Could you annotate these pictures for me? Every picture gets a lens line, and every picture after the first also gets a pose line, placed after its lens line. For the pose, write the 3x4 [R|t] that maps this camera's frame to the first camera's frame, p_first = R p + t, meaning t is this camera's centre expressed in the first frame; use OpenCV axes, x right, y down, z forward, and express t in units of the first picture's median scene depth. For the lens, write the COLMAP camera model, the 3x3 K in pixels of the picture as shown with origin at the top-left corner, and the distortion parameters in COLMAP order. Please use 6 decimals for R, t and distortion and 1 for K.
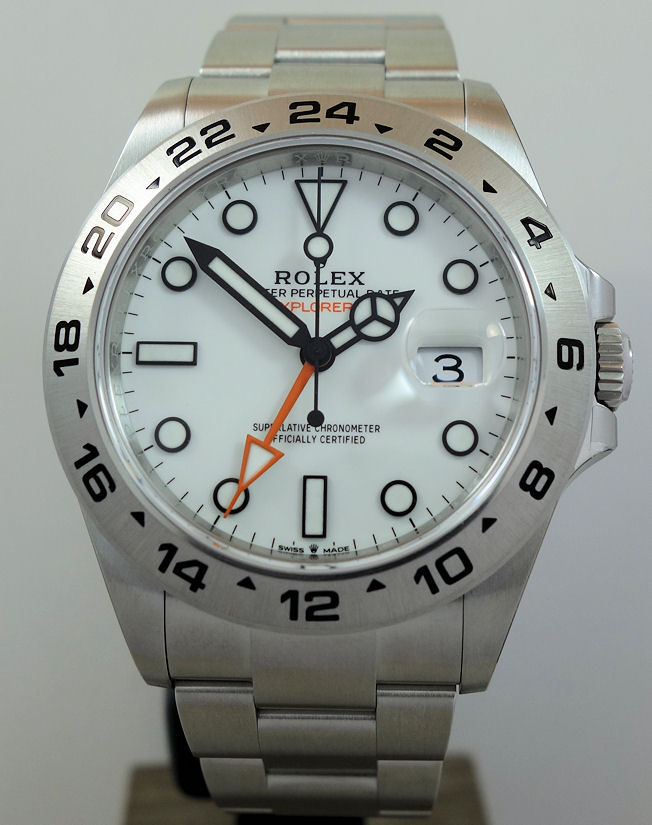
lens RADIAL K [[1156.4, 0, 329.9], [0, 1156.4, 408.3], [0, 0, 1]] dist [-0.024774, 0.000000]
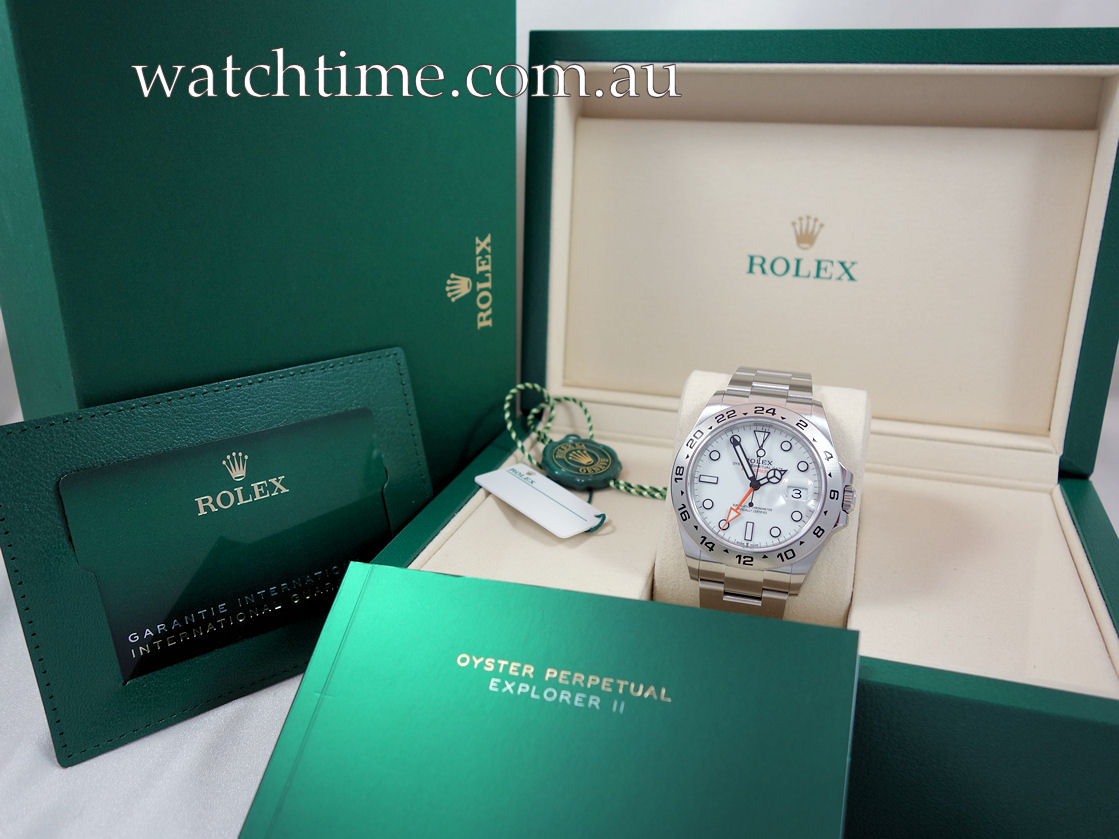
lens RADIAL K [[906.4, 0, 558.3], [0, 906.4, 418.3], [0, 0, 1]] dist [0.001780, -0.000351]
pose [[0.963909, 0.101922, -0.245952, 0.064494], [-0.119441, 0.991183, -0.057356, -0.020785], [0.237937, 0.084663, 0.967584, -1.640286]]
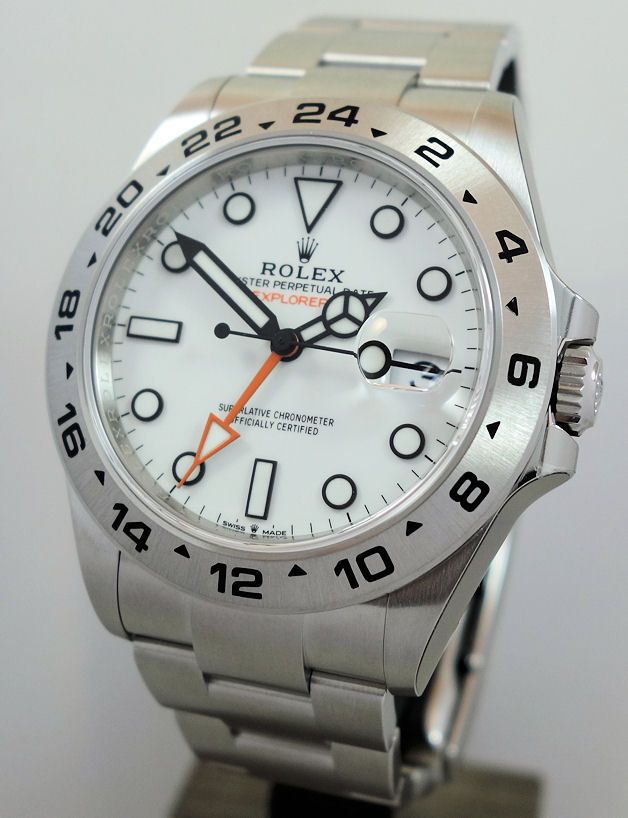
lens RADIAL K [[1183.6, 0, 316.1], [0, 1183.6, 408.4], [0, 0, 1]] dist [-0.052932, 0.000000]
pose [[0.961464, 0.118300, -0.248177, 0.286842], [-0.120217, 0.992720, 0.007475, -0.000967], [0.247254, 0.022648, 0.968686, -0.022559]]
